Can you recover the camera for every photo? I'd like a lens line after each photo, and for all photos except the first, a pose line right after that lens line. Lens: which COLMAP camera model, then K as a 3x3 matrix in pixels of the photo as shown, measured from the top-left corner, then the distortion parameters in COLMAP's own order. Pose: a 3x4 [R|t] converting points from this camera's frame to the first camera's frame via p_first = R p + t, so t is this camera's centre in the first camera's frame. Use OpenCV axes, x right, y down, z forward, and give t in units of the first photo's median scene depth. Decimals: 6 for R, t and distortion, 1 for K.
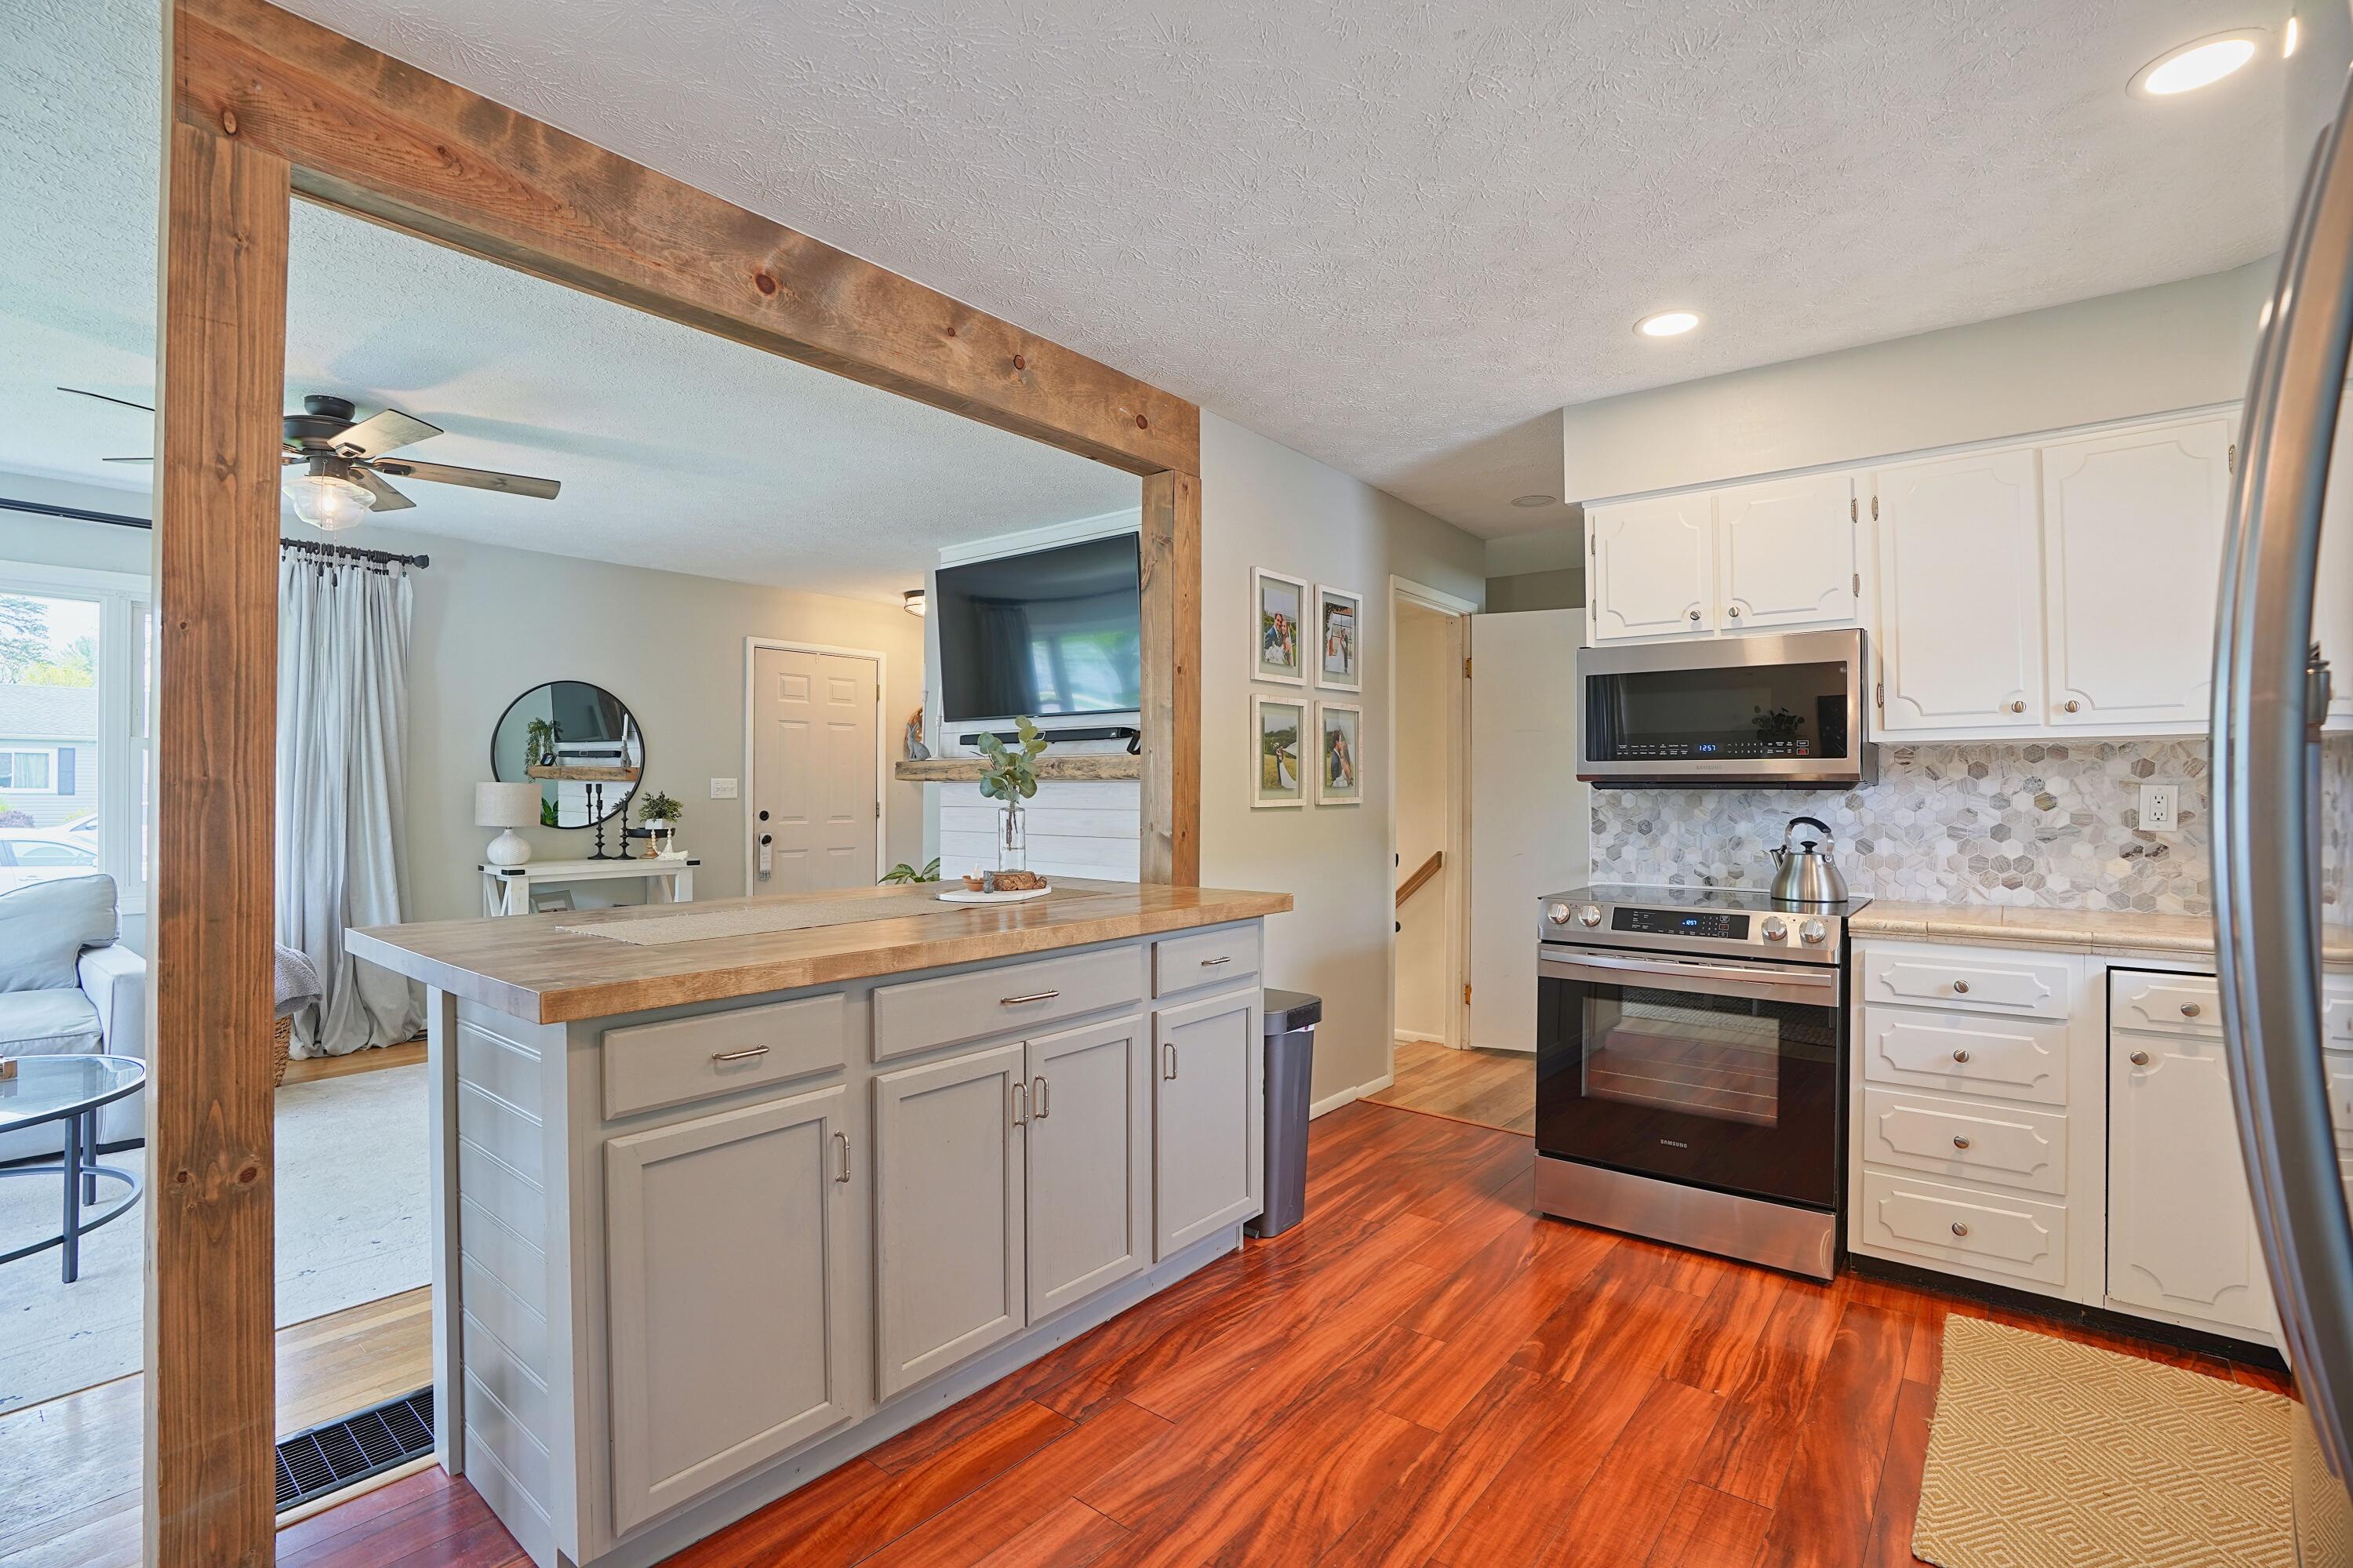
lens RADIAL K [[1085.5, 0, 1157.5], [0, 1085.5, 788.0], [0, 0, 1]] dist [-0.075070, 0.032051]
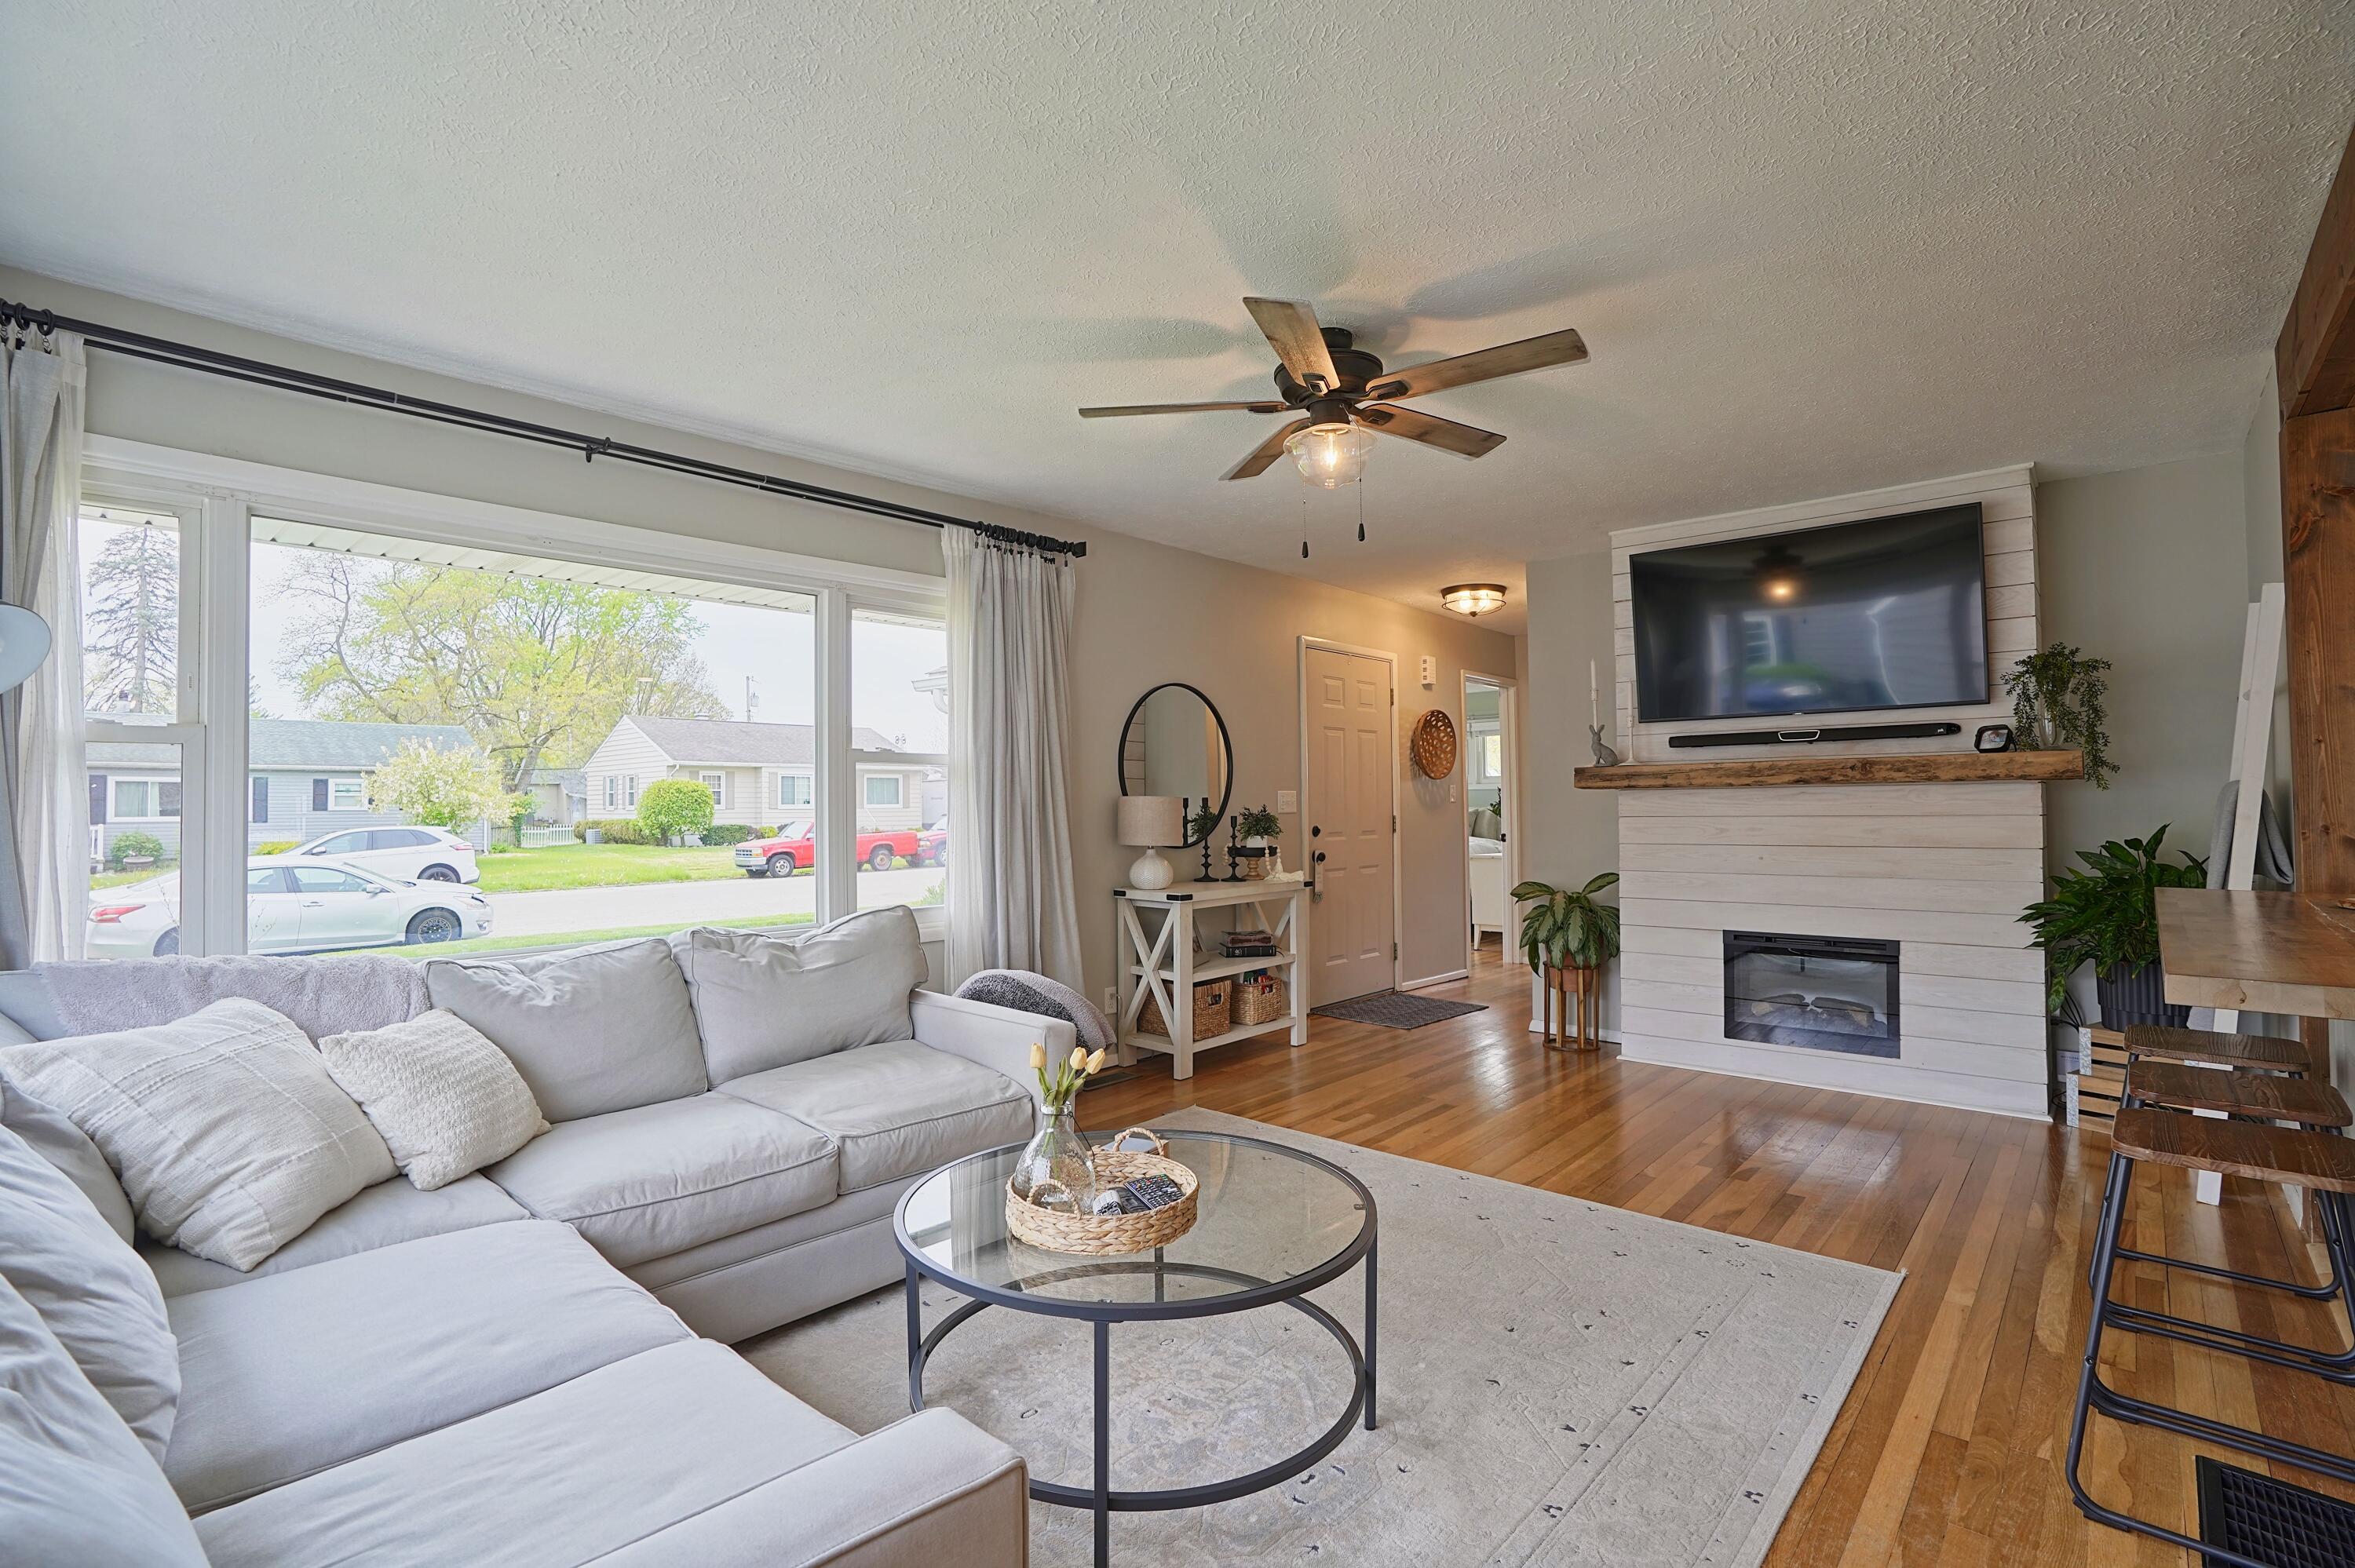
lens RADIAL K [[1086.2, 0, 1158.5], [0, 1086.2, 788.0], [0, 0, 1]] dist [-0.075070, 0.032051]
pose [[0.998057, -0.014654, -0.060566, -0.548812], [0.013699, 0.999775, -0.016166, 0.002419], [0.060789, 0.015305, 0.998033, 0.087328]]
